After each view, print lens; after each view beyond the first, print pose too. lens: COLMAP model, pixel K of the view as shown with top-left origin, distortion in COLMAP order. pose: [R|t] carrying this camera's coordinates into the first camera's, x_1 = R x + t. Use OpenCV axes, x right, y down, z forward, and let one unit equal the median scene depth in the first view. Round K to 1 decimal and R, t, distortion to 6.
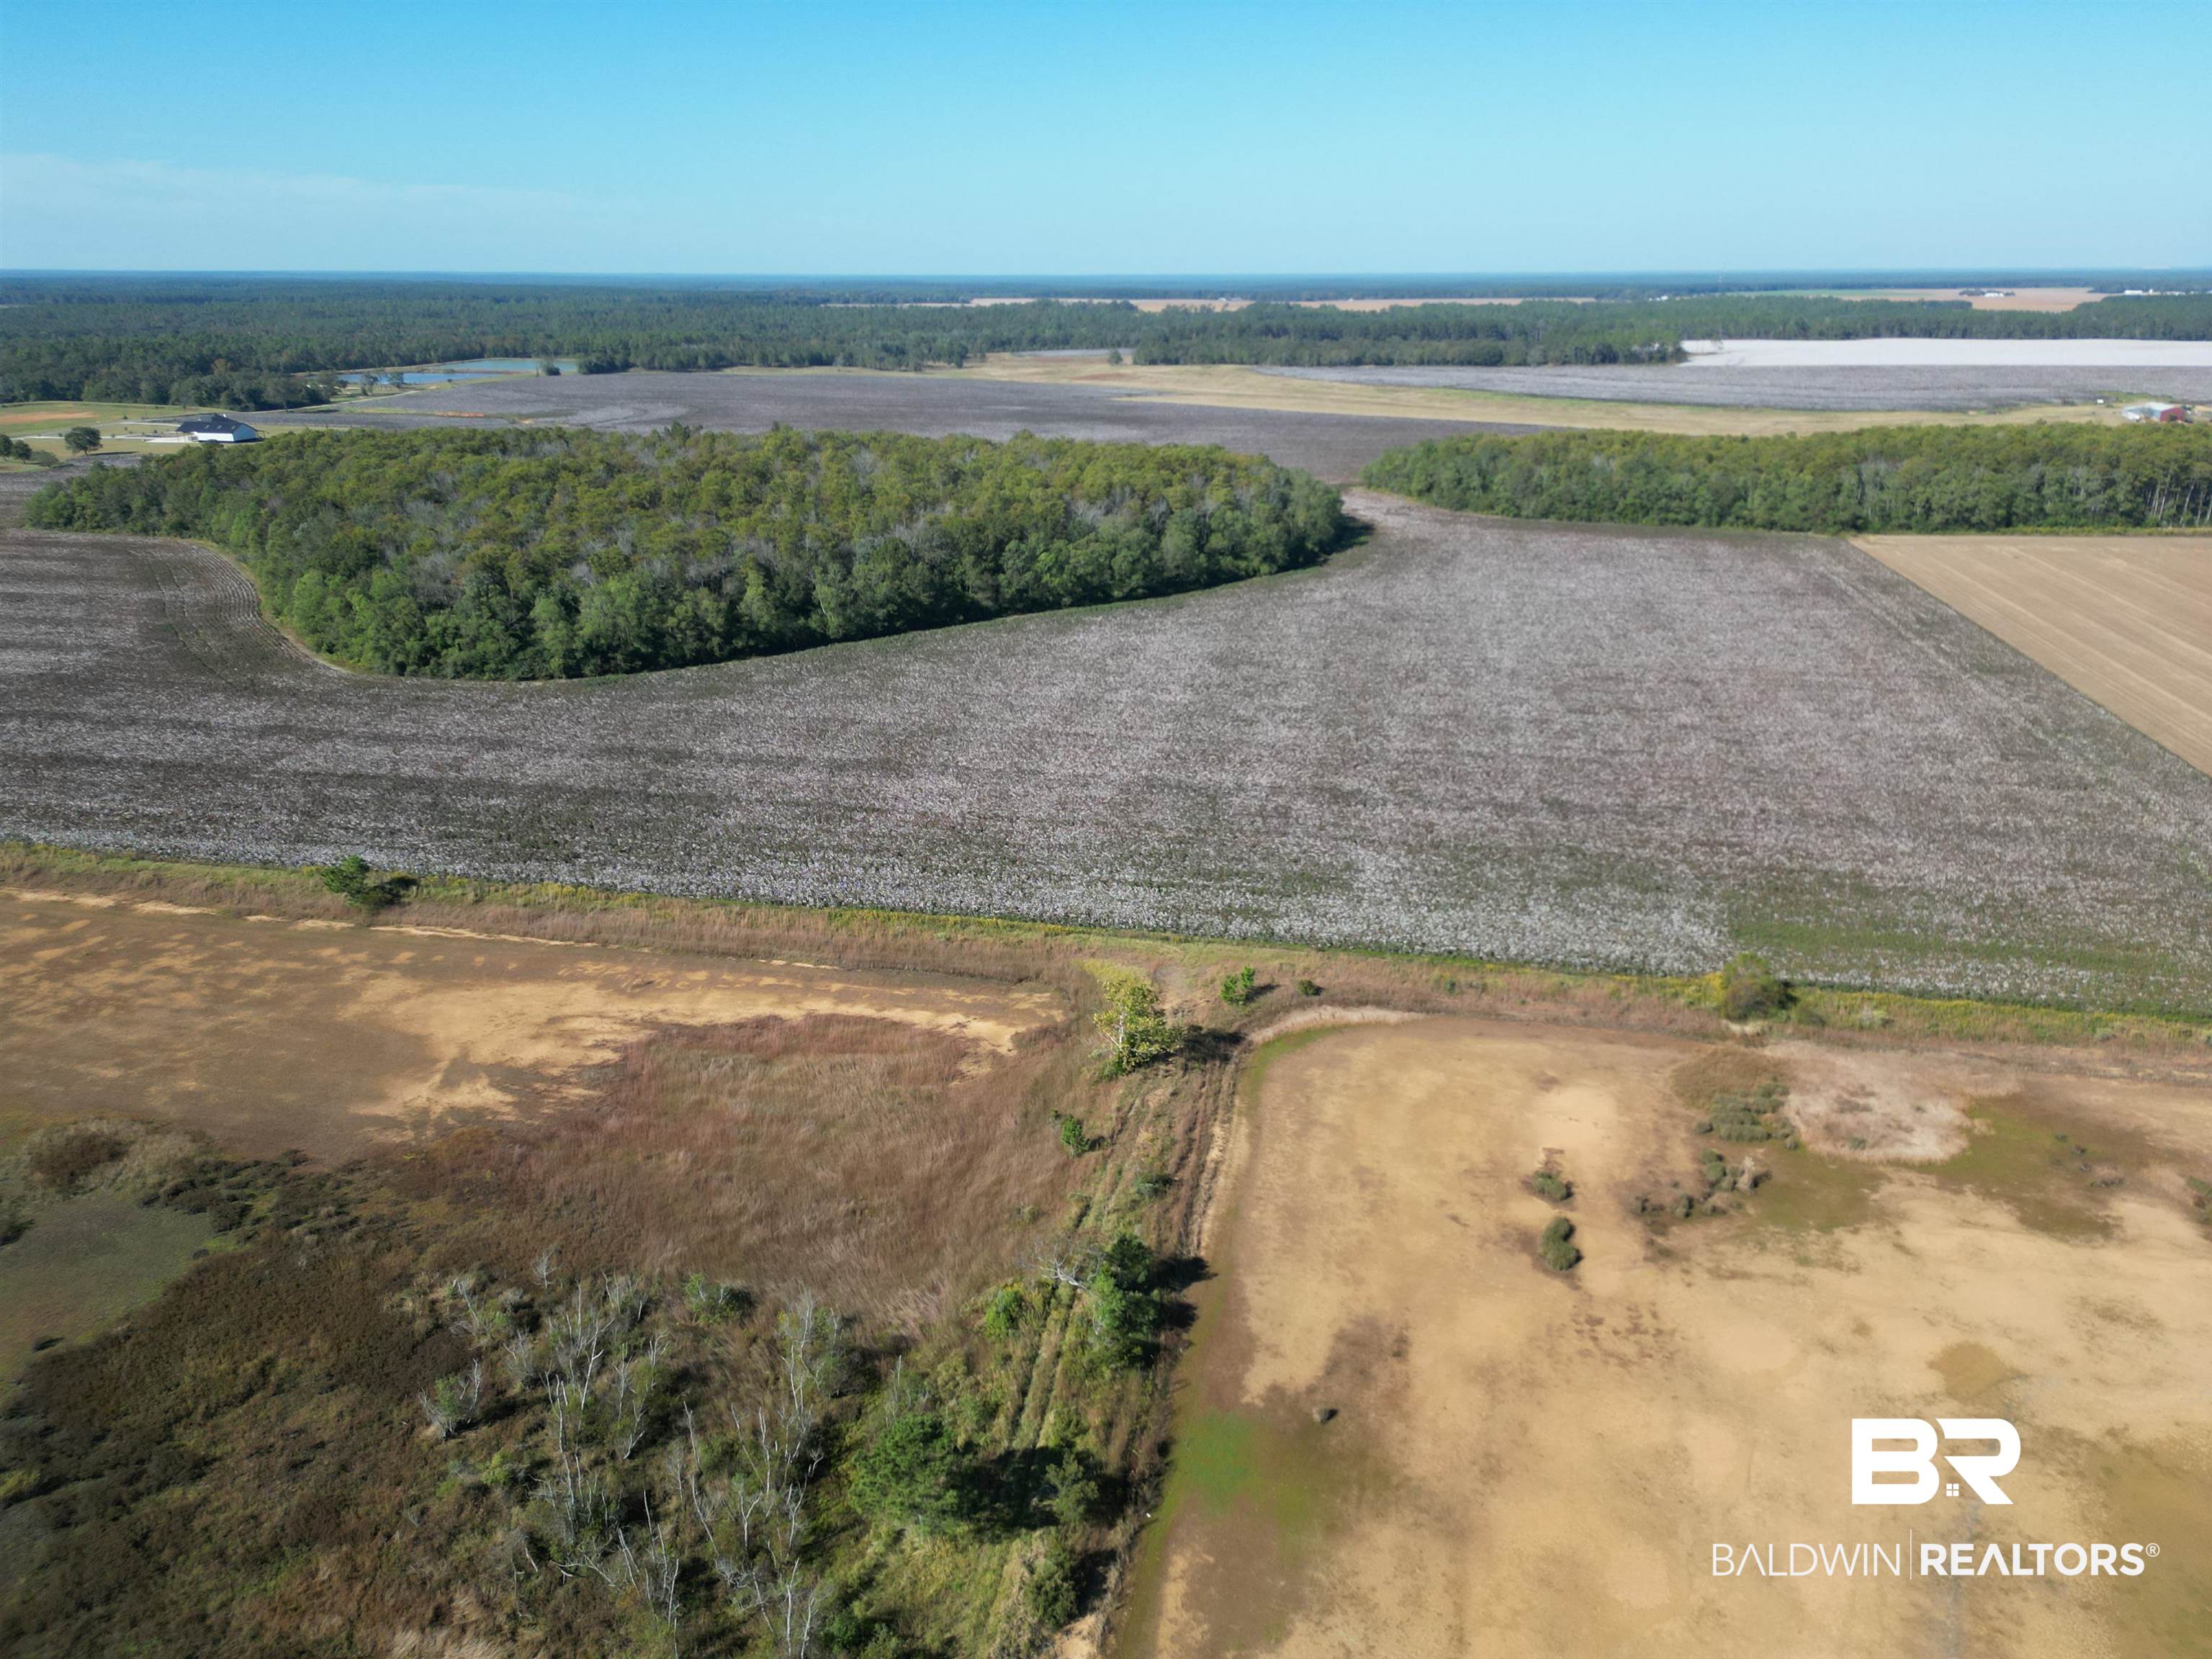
lens RADIAL K [[1559.7, 0, 1100.2], [0, 1559.7, 828.5], [0, 0, 1]] dist [0.060673, -0.053203]
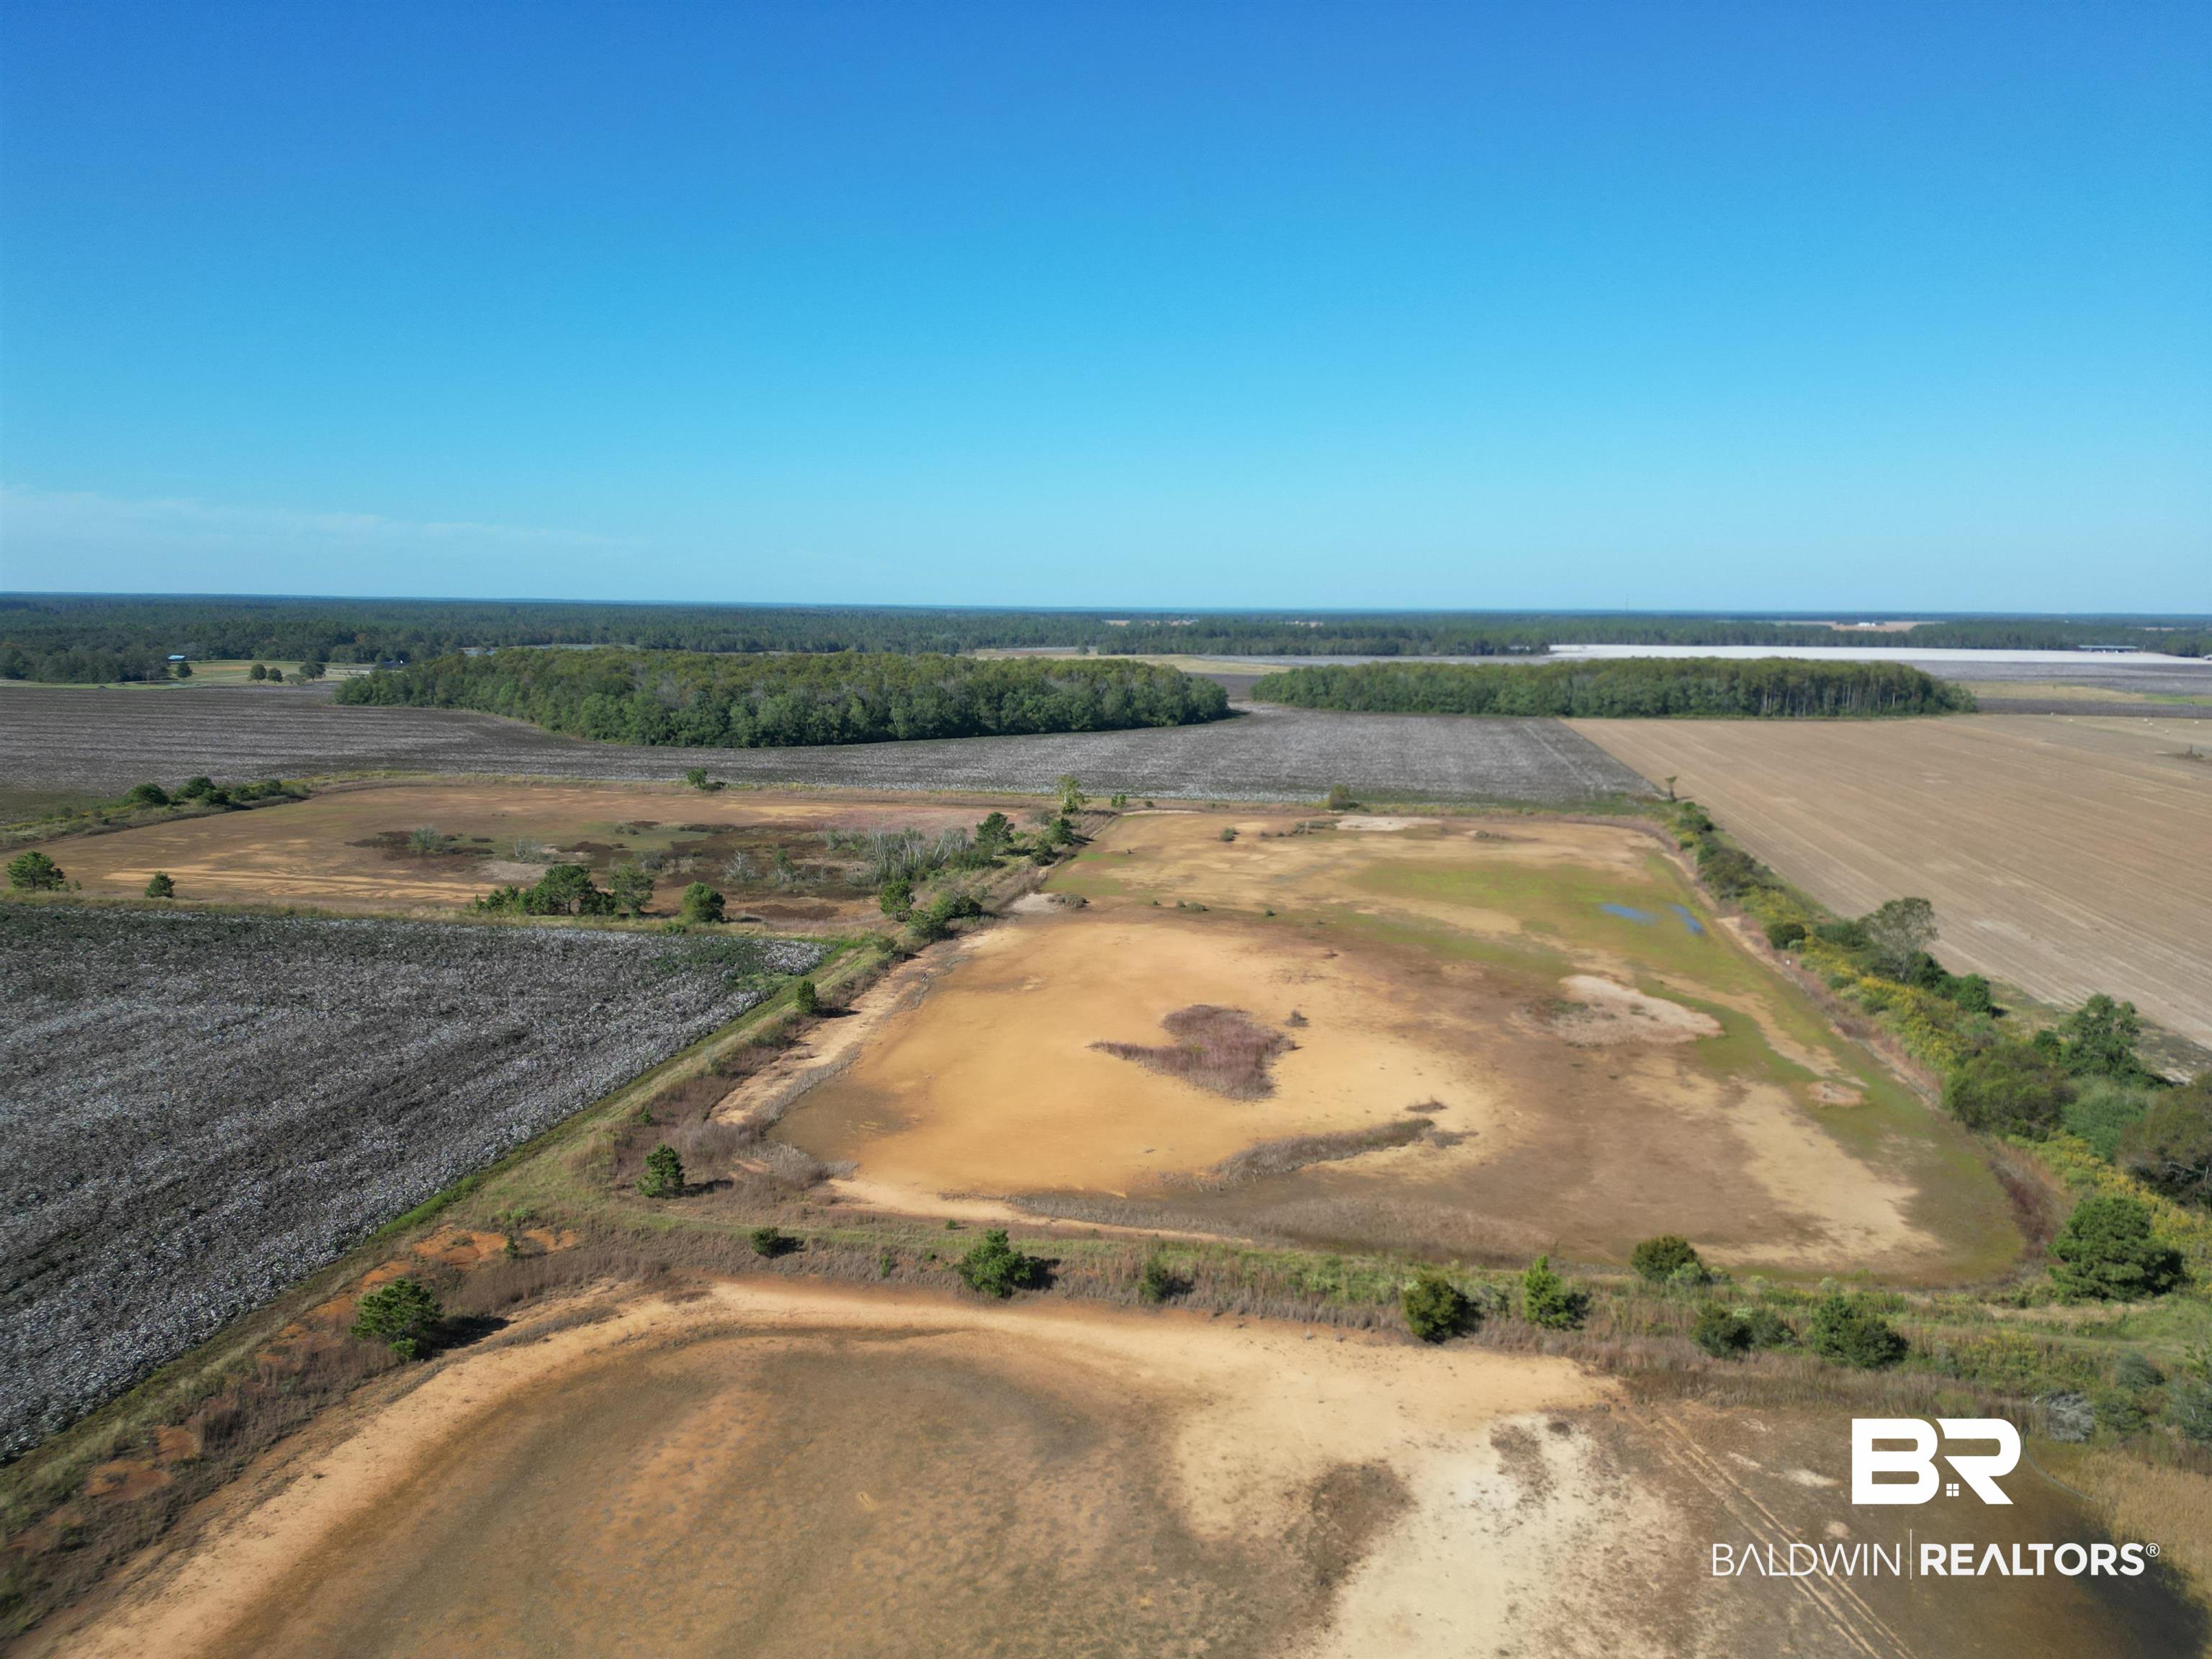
lens RADIAL K [[1559.7, 0, 1097.5], [0, 1559.7, 826.7], [0, 0, 1]] dist [0.060673, -0.053203]
pose [[0.999830, 0.008340, 0.016439, 0.007823], [-0.004905, 0.980018, -0.198847, 0.213538], [-0.017769, 0.198733, 0.979893, -0.434661]]
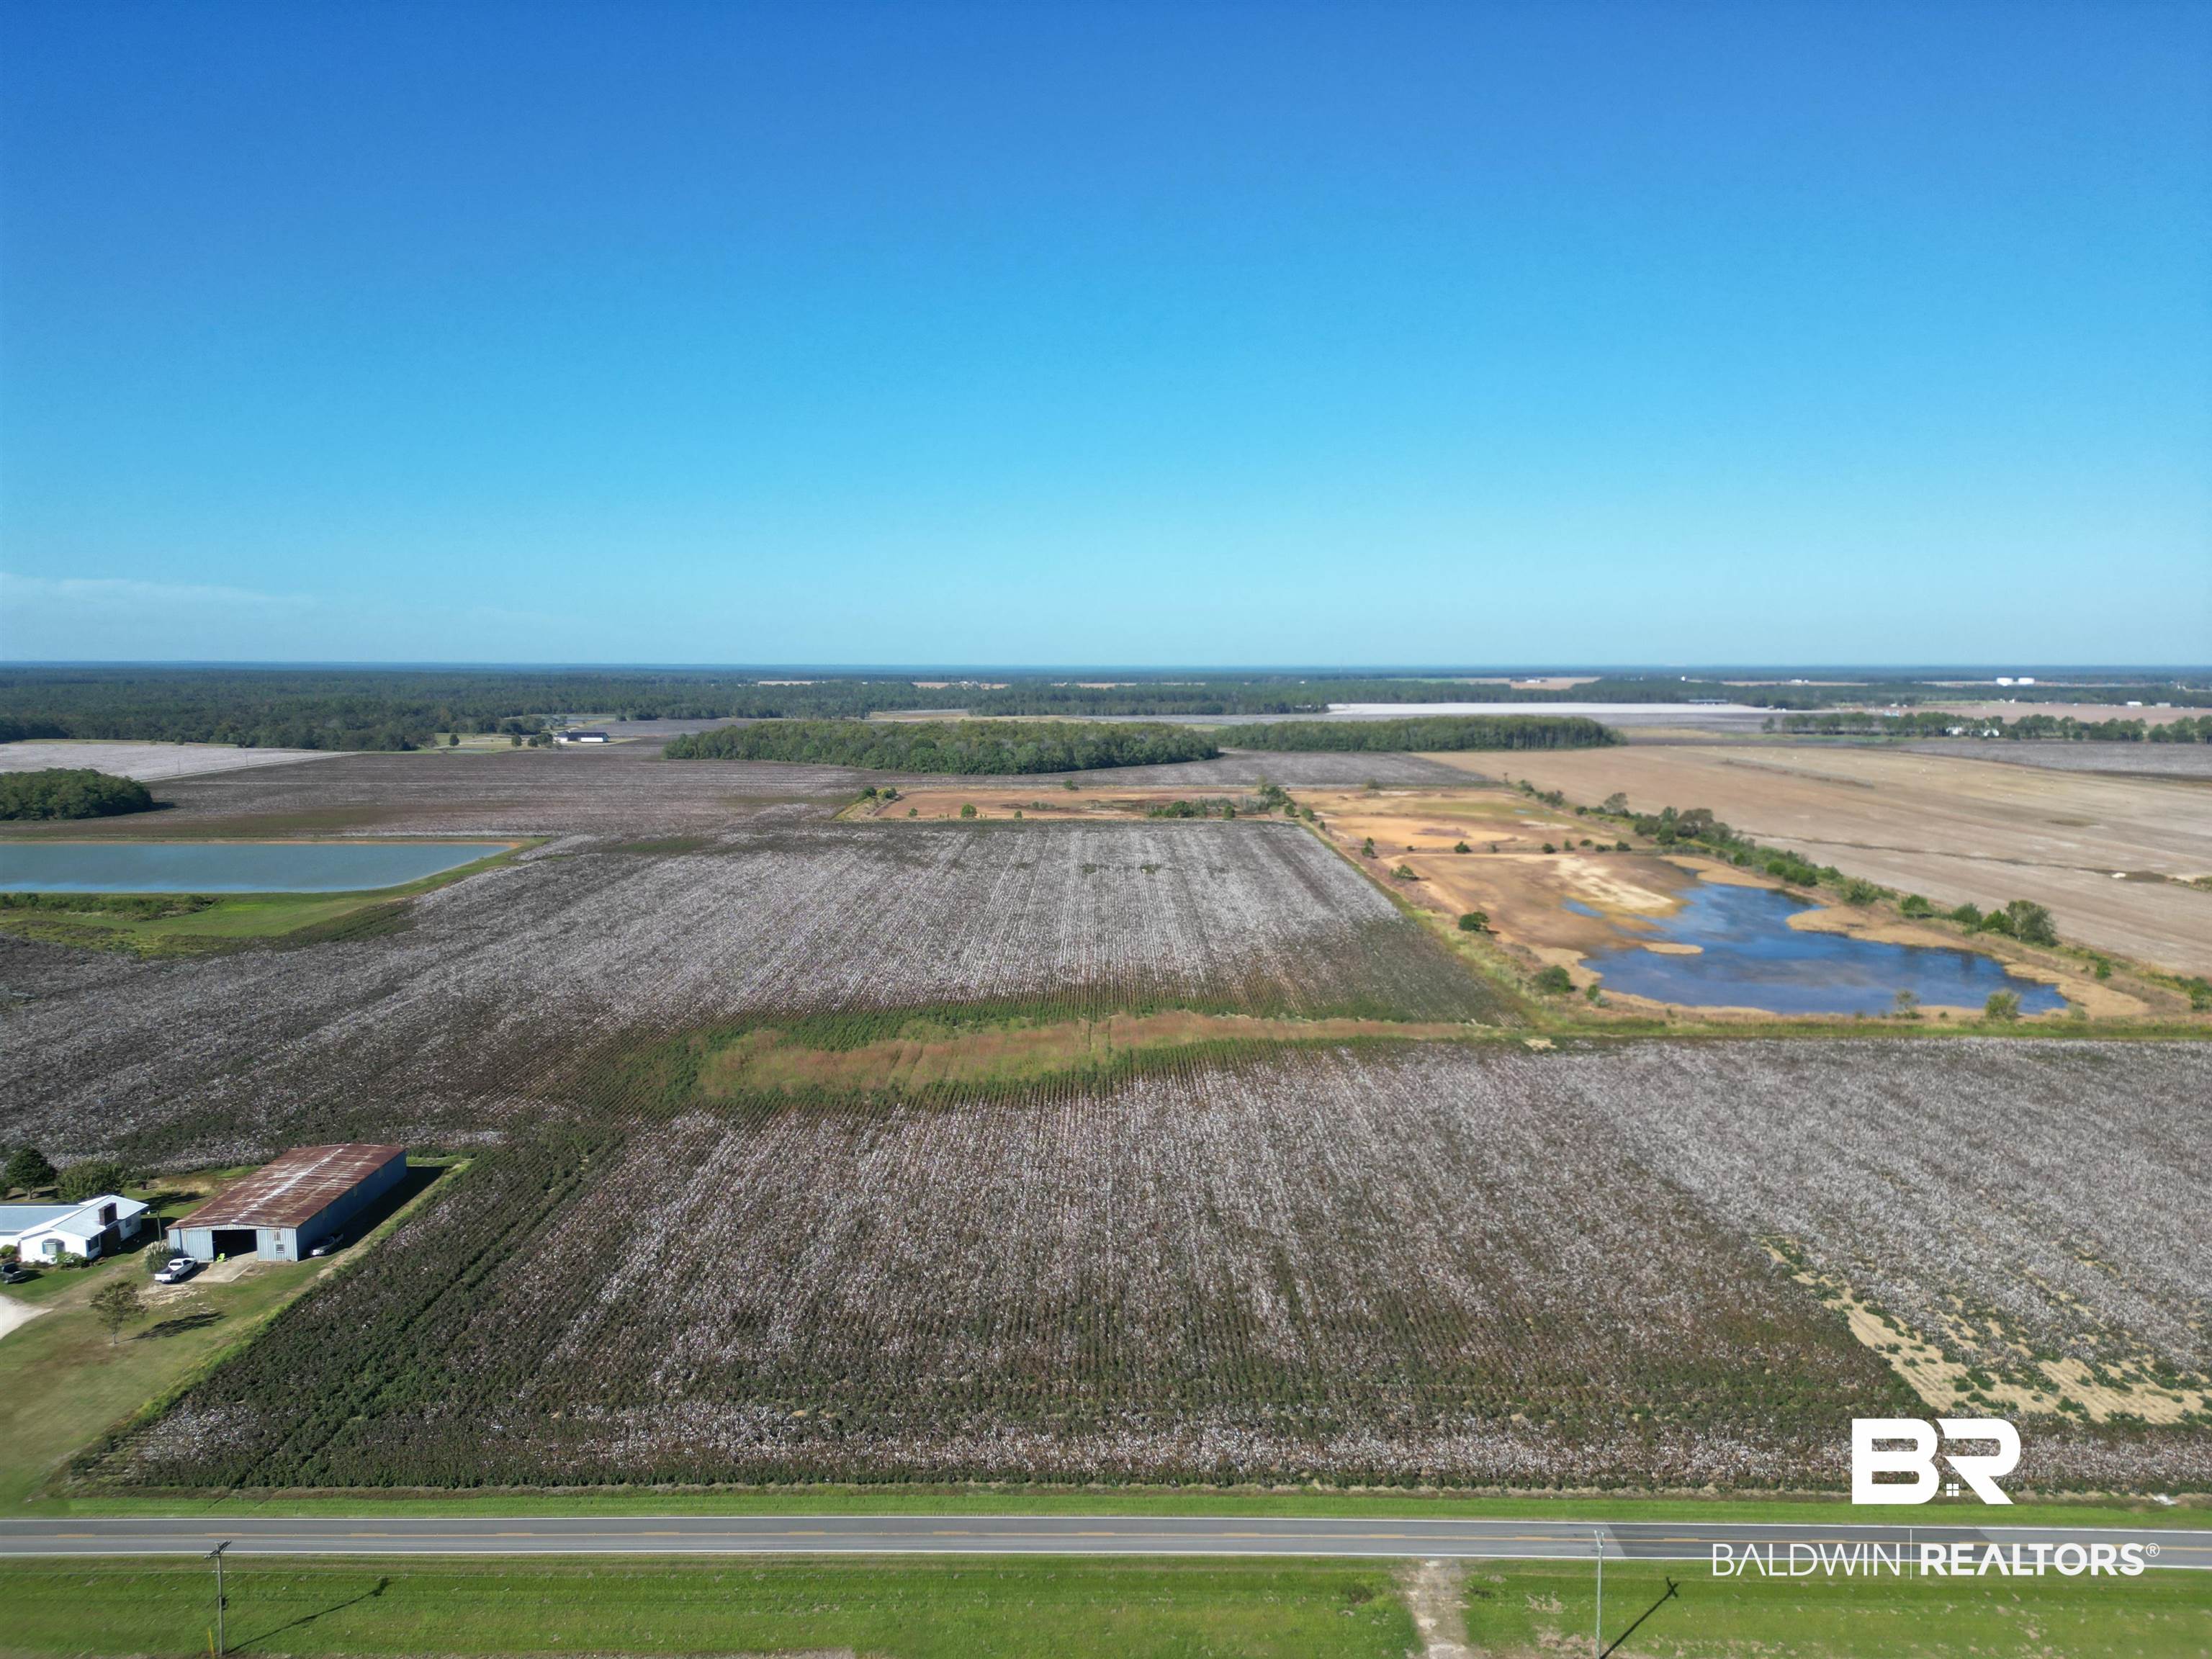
lens RADIAL K [[1559.7, 0, 1112.0], [0, 1559.7, 846.3], [0, 0, 1]] dist [0.060673, -0.053203]
pose [[0.977665, -0.021873, 0.209026, -0.528025], [0.067879, 0.974130, -0.215555, 0.476913], [-0.198903, 0.224929, 0.953858, -1.293714]]
